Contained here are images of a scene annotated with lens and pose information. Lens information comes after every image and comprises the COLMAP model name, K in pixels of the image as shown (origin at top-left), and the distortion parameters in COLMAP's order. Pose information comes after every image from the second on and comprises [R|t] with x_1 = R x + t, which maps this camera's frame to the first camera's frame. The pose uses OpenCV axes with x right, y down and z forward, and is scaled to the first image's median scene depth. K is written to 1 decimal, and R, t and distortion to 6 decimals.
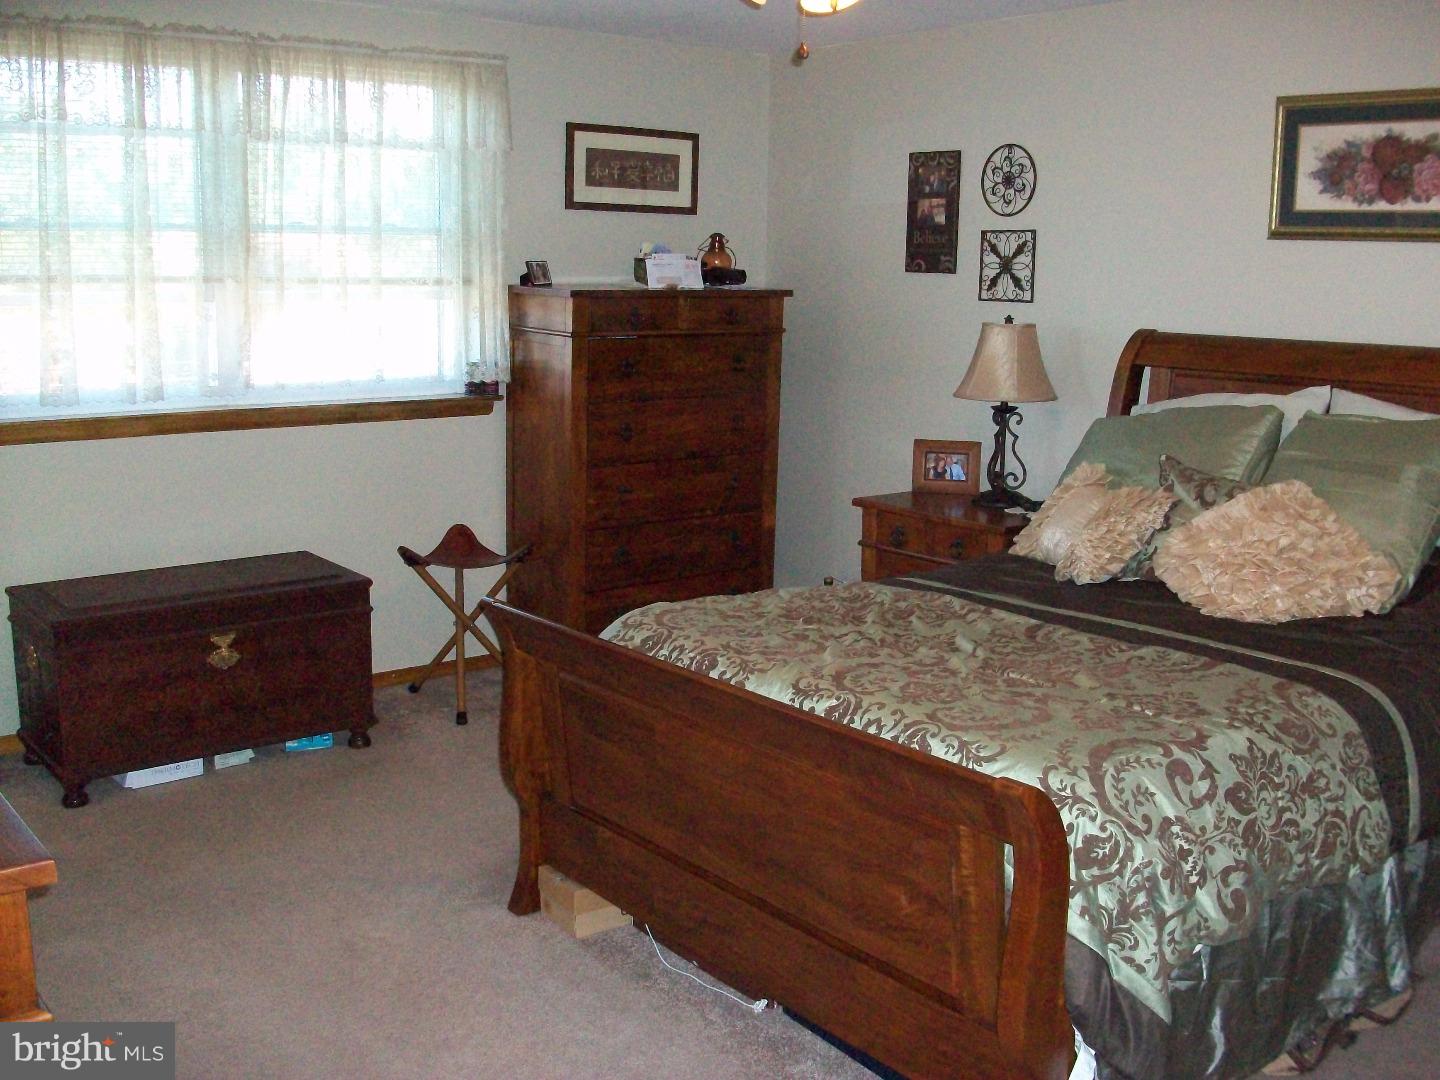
lens RADIAL K [[1475.3, 0, 720.4], [0, 1475.3, 546.3], [0, 0, 1]] dist [-0.152056, 0.119458]
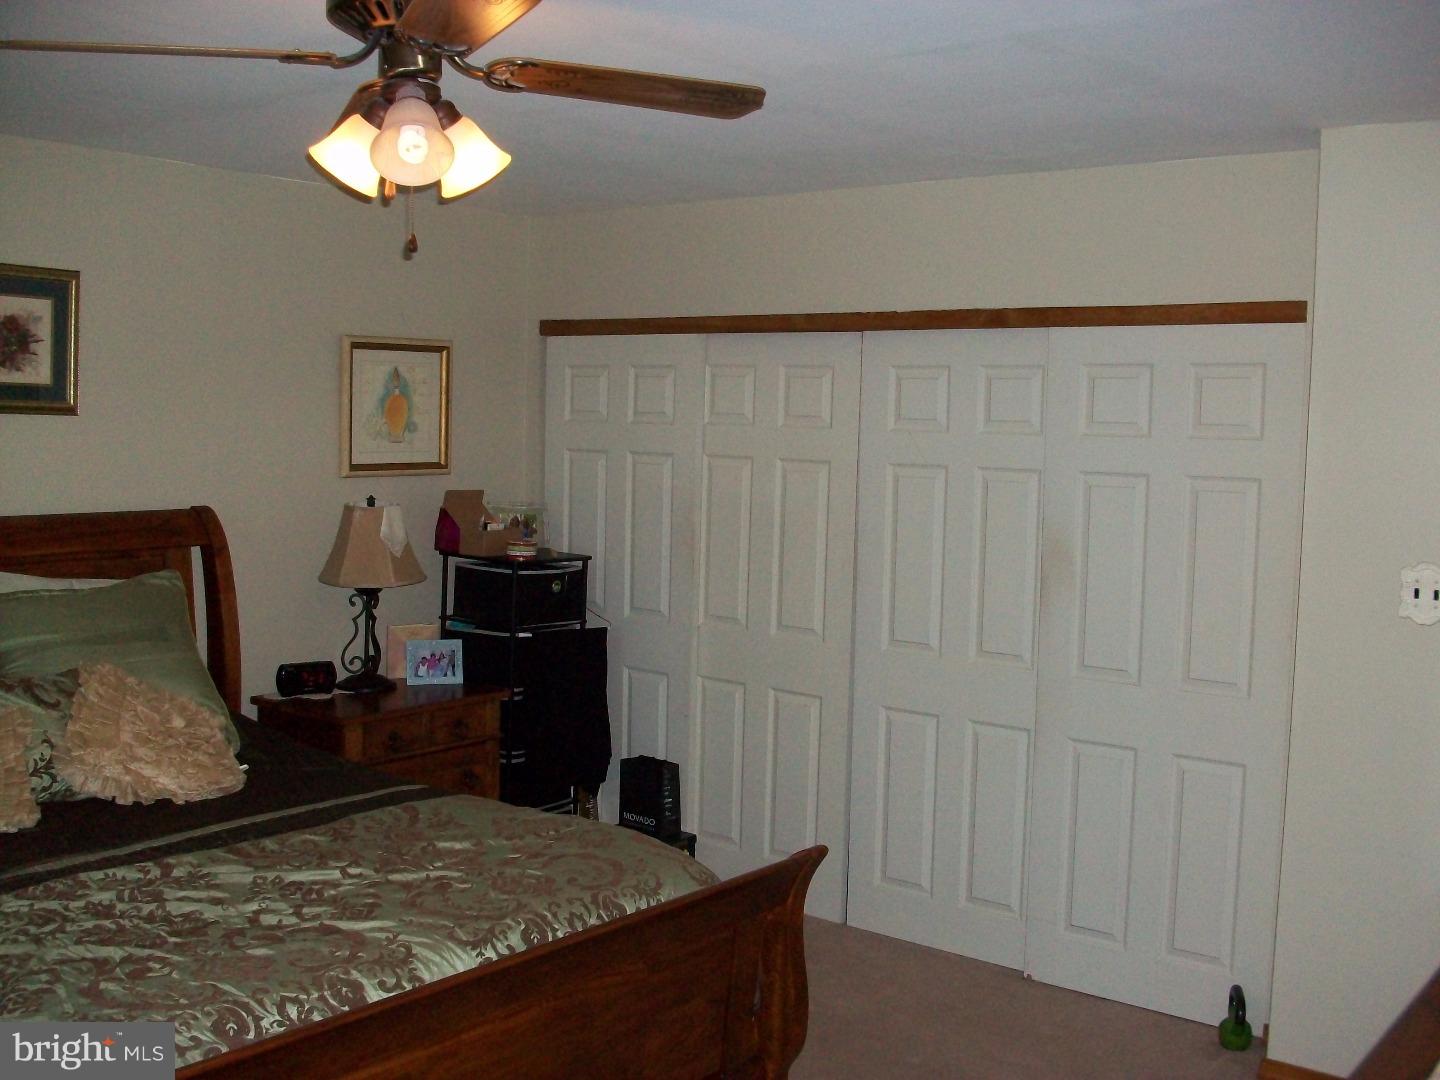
lens RADIAL K [[1475.3, 0, 720.4], [0, 1475.3, 546.3], [0, 0, 1]] dist [-0.152056, 0.119458]
pose [[-0.206664, -0.069415, 0.975947, -0.765812], [0.181540, 0.977439, 0.107963, -0.187307], [-0.961422, 0.199486, -0.189400, 0.967335]]
